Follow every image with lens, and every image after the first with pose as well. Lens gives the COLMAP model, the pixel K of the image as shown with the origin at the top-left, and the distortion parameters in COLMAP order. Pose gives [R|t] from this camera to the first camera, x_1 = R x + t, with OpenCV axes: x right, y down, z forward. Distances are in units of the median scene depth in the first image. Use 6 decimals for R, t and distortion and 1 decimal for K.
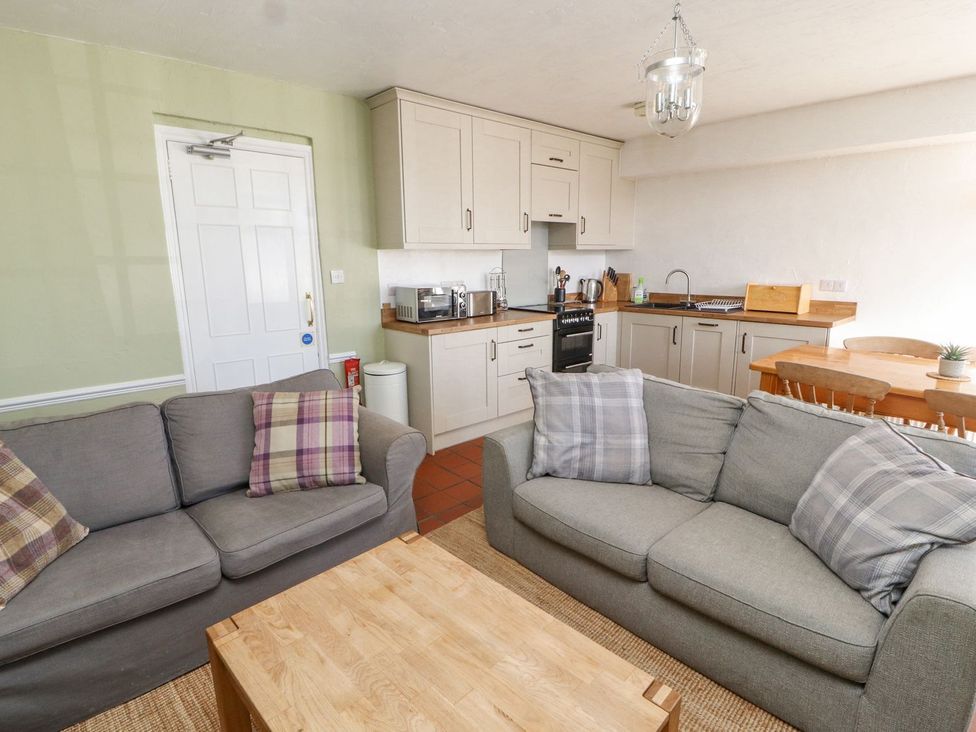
lens RADIAL K [[503.3, 0, 500.2], [0, 503.3, 360.3], [0, 0, 1]] dist [-0.018769, -0.000920]
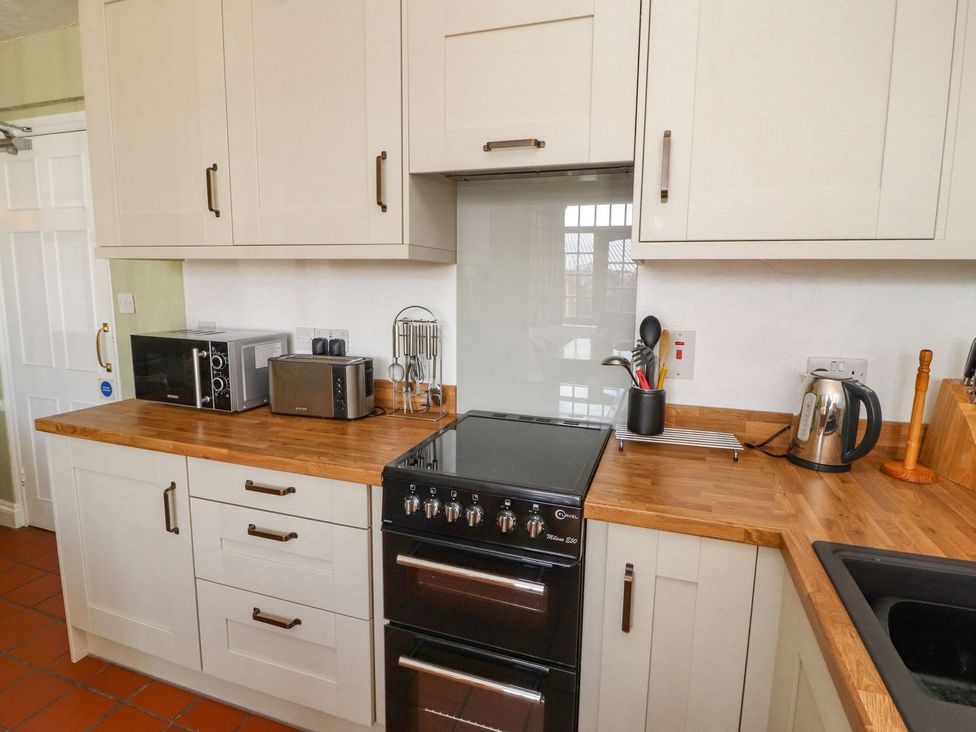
lens RADIAL K [[523.9, 0, 501.5], [0, 523.9, 345.2], [0, 0, 1]] dist [-0.001980, -0.000685]
pose [[0.478369, 0.125547, -0.869138, 0.501610], [-0.195622, 0.980093, 0.033905, -0.233753], [0.856093, 0.153803, 0.493406, 1.101701]]
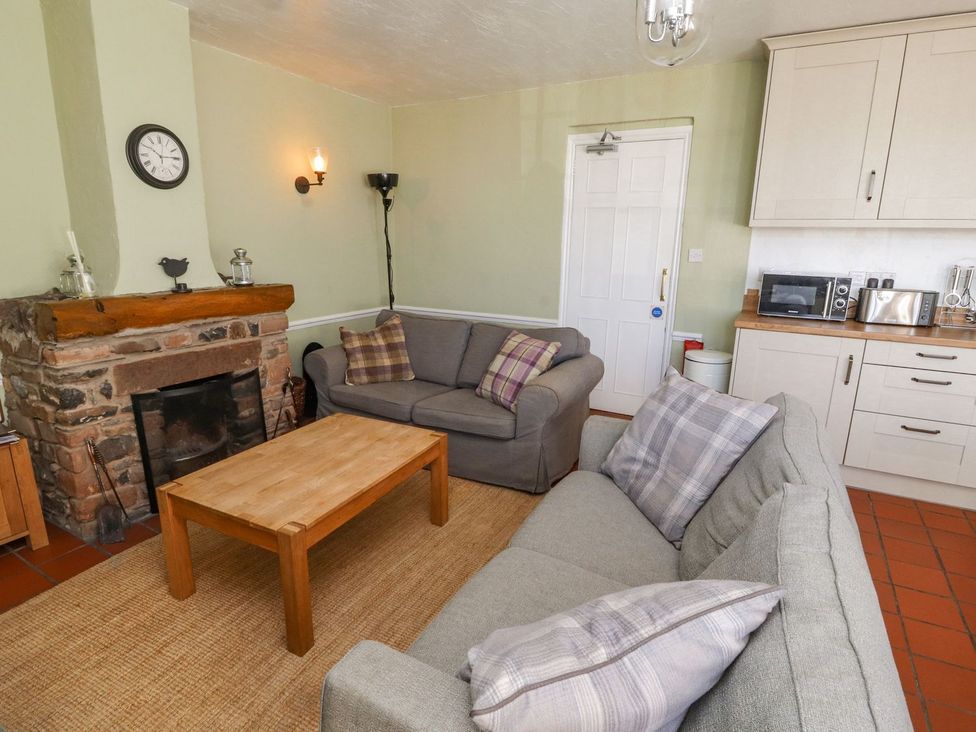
lens RADIAL K [[533.4, 0, 488.0], [0, 533.4, 366.0], [0, 0, 1]] dist [0.002920, -0.017957]
pose [[0.303938, 0.234143, -0.923471, 0.579822], [-0.207821, 0.962279, 0.175584, -0.057401], [0.929749, 0.138550, 0.341133, 0.295013]]
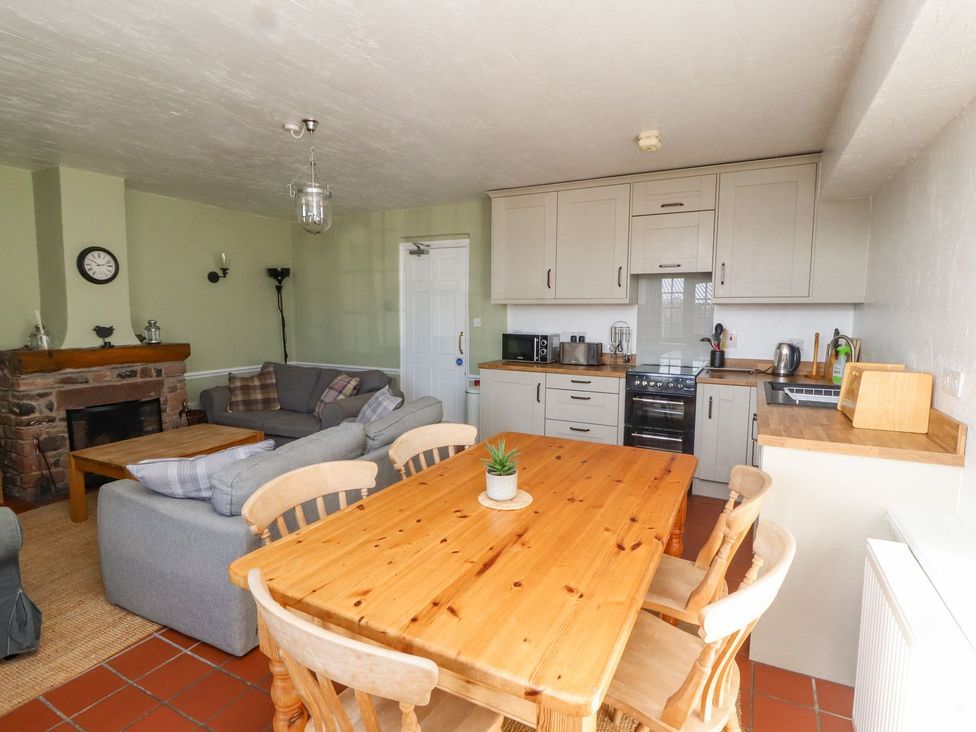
lens RADIAL K [[514.5, 0, 493.1], [0, 514.5, 361.6], [0, 0, 1]] dist [0.001164, -0.016484]
pose [[0.335820, 0.102445, -0.936338, 1.118442], [-0.199037, 0.979339, 0.035765, -0.119722], [0.920657, 0.174356, 0.349272, 0.546459]]
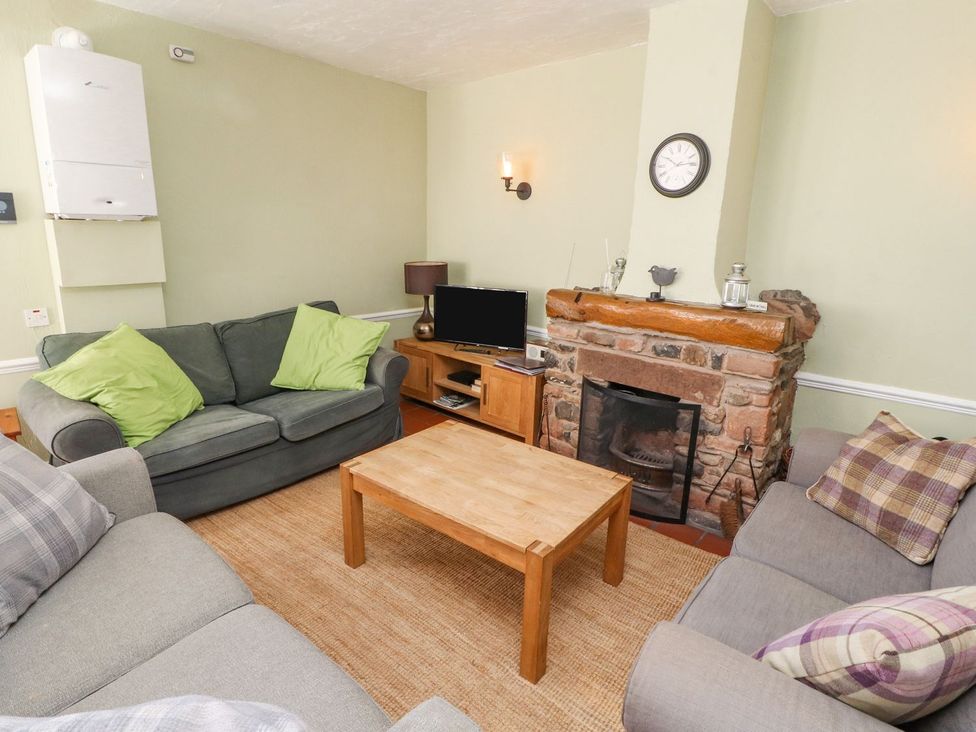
lens RADIAL K [[514.5, 0, 493.1], [0, 514.5, 361.6], [0, 0, 1]] dist [0.001164, -0.016484]
pose [[-0.995327, 0.001368, -0.096550, -0.004160], [-0.040733, 0.900627, 0.432679, -0.166668], [0.087547, 0.434590, -0.896363, 0.821884]]
